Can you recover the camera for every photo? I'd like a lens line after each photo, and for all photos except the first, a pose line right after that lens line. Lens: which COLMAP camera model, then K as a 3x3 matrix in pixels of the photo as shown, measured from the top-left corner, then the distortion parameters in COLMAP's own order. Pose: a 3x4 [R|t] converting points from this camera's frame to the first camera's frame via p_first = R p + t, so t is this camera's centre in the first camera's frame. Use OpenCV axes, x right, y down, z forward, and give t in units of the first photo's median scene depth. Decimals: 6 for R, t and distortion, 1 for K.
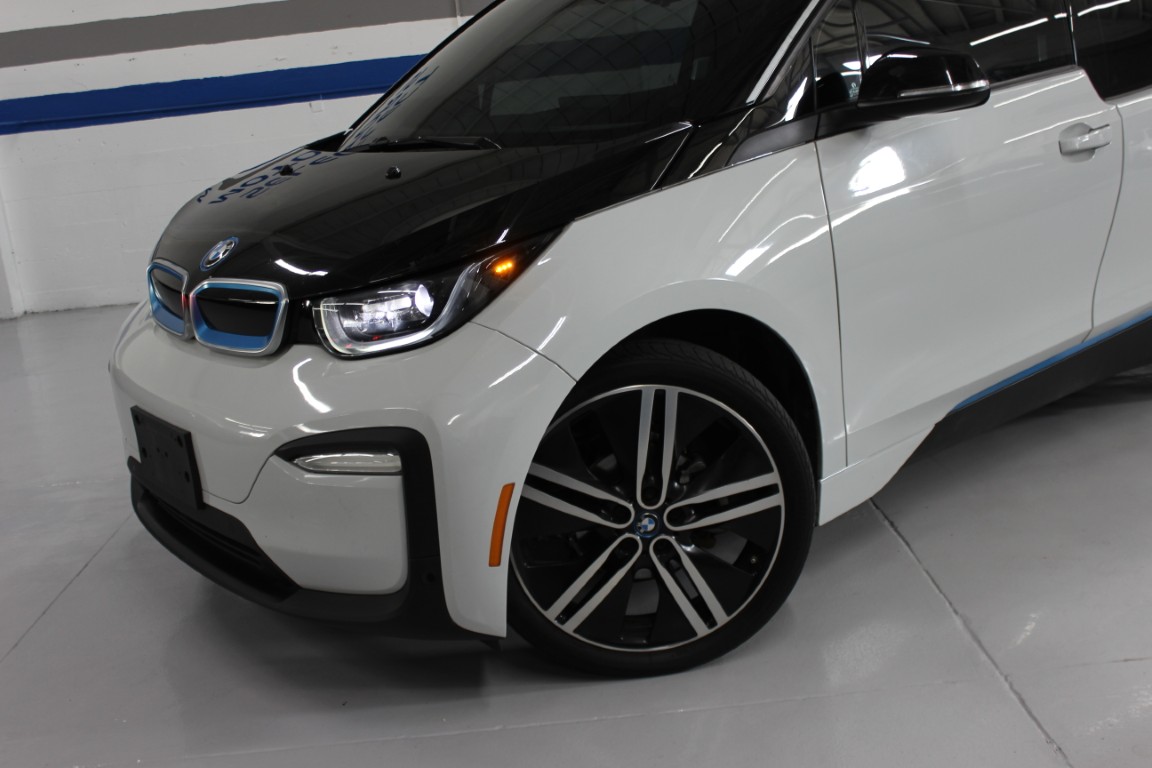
lens RADIAL K [[1233.8, 0, 579.6], [0, 1233.8, 384.5], [0, 0, 1]] dist [-0.082634, 0.000000]
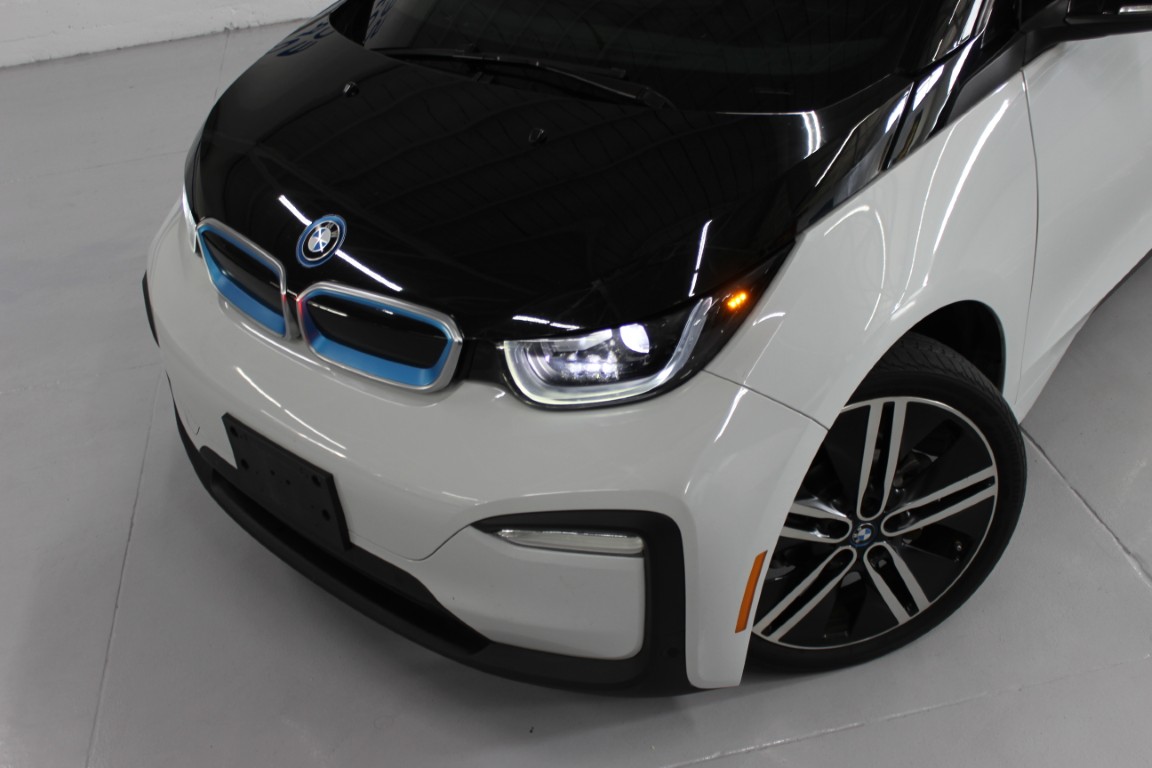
lens RADIAL K [[1233.8, 0, 577.8], [0, 1233.8, 376.1], [0, 0, 1]] dist [-0.082634, 0.000000]
pose [[0.988510, -0.087676, 0.123128, -0.256107], [0.049166, 0.956791, 0.286590, -0.270069], [-0.142935, -0.277244, 0.950108, 0.188857]]
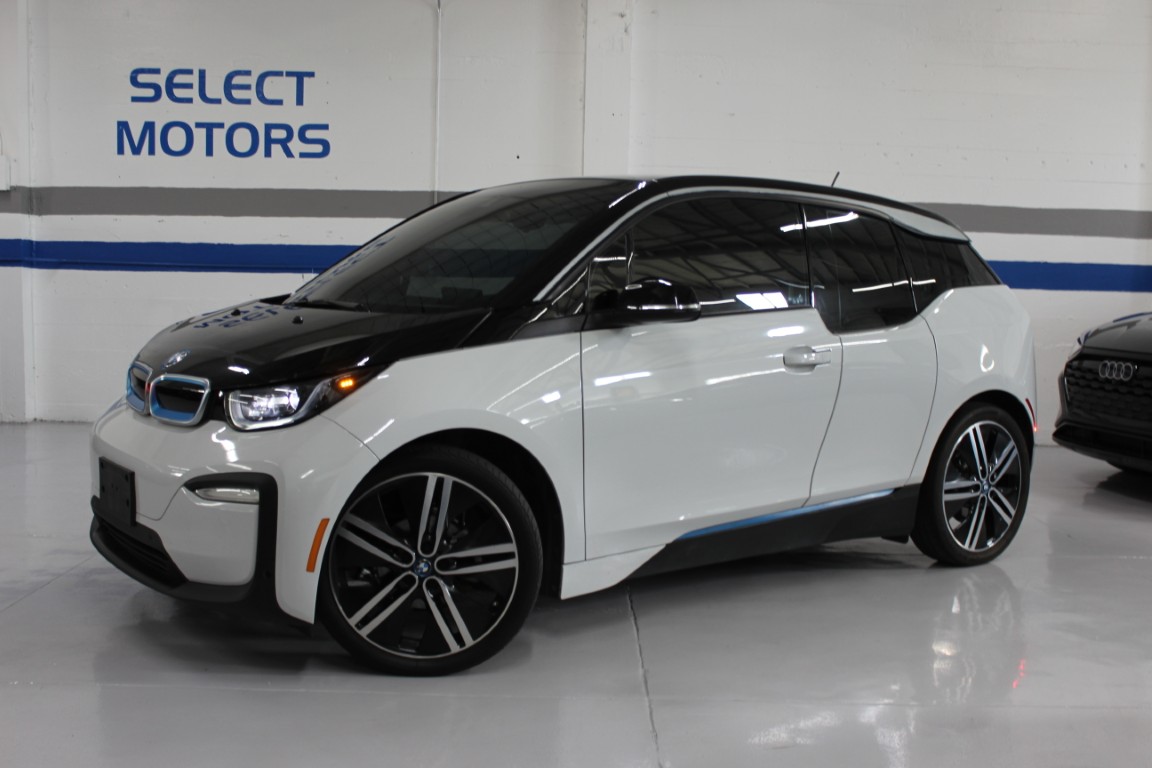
lens RADIAL K [[1233.8, 0, 575.5], [0, 1233.8, 391.6], [0, 0, 1]] dist [-0.082634, 0.000000]
pose [[0.992830, 0.118378, -0.016575, 0.234405], [-0.119507, 0.980194, -0.157918, 0.116792], [-0.002448, 0.158767, 0.987313, -0.496742]]
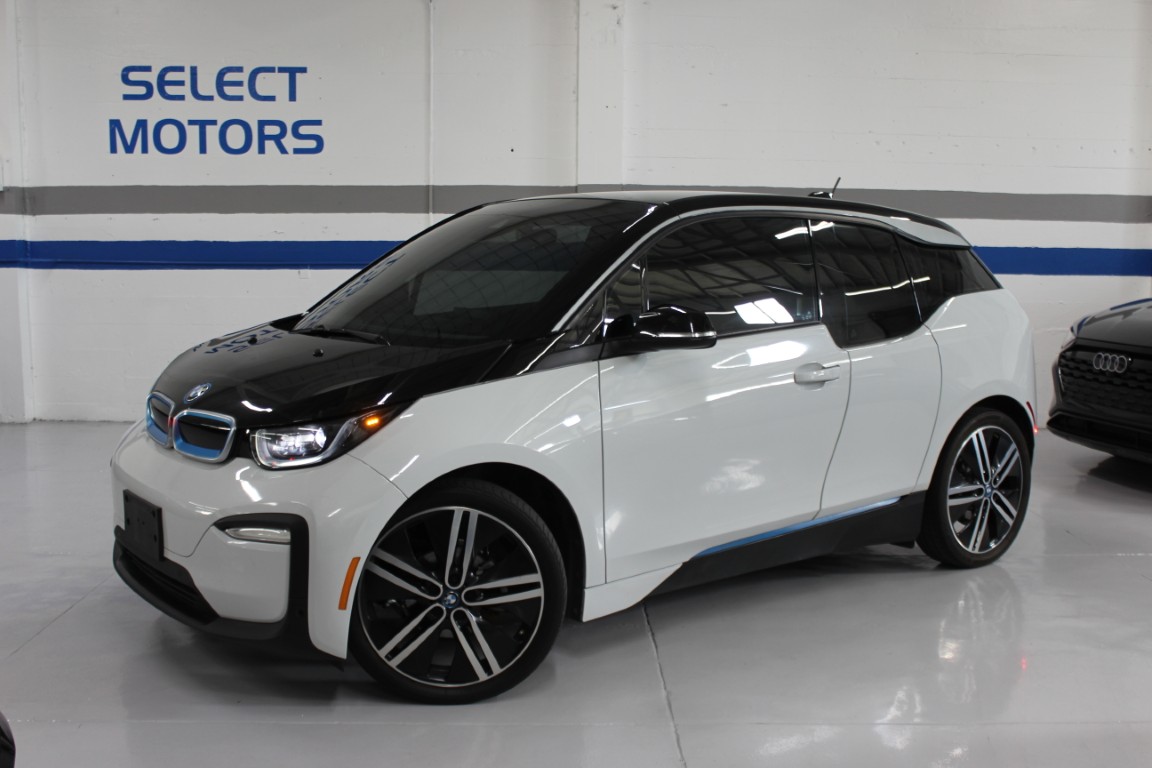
lens RADIAL K [[1233.8, 0, 575.9], [0, 1233.8, 386.5], [0, 0, 1]] dist [-0.082634, 0.000000]
pose [[0.994700, 0.102812, 0.001590, 0.176991], [-0.101672, 0.985743, -0.134064, 0.042223], [-0.015351, 0.133191, 0.990971, -0.534511]]
